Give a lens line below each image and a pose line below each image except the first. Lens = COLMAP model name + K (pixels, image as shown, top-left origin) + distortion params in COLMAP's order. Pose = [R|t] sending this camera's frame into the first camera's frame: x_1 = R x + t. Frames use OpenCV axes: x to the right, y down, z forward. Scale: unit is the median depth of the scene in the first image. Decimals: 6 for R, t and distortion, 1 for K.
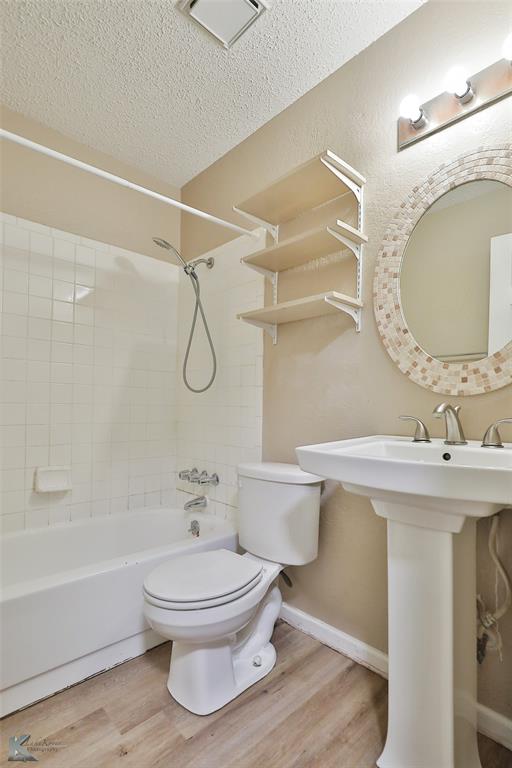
lens RADIAL K [[374.5, 0, 245.4], [0, 374.5, 414.2], [0, 0, 1]] dist [-0.005274, 0.001165]
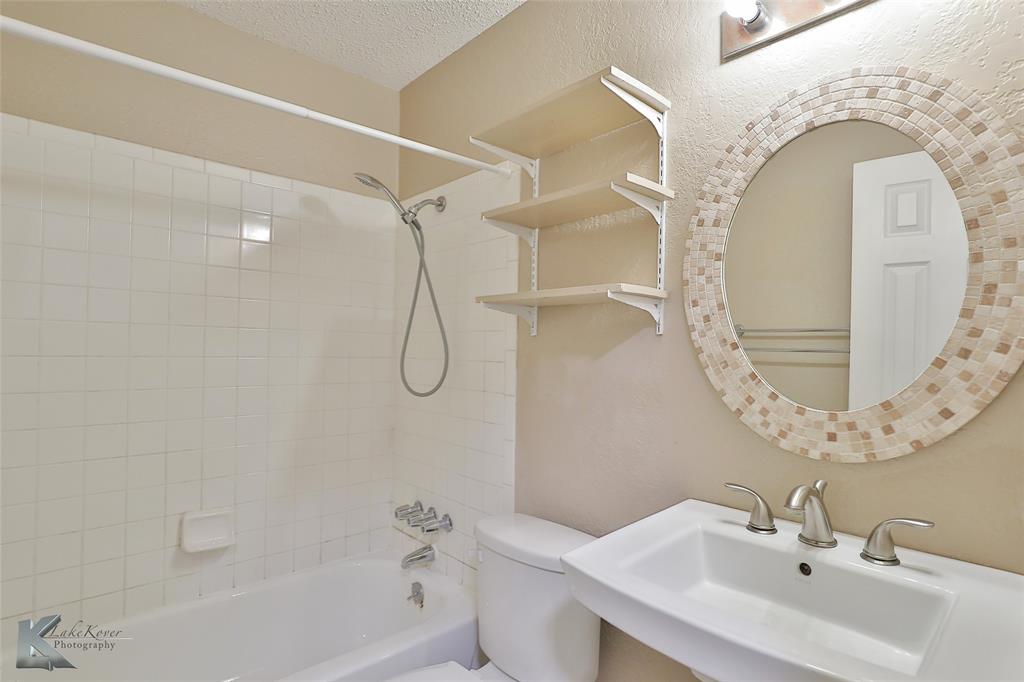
lens RADIAL K [[499.3, 0, 496.5], [0, 499.3, 344.3], [0, 0, 1]] dist [-0.005274, 0.001165]
pose [[0.999907, -0.000514, -0.013595, 0.029167], [0.000391, 0.999959, -0.009056, -0.196997], [0.013599, 0.009049, 0.999867, 0.128051]]
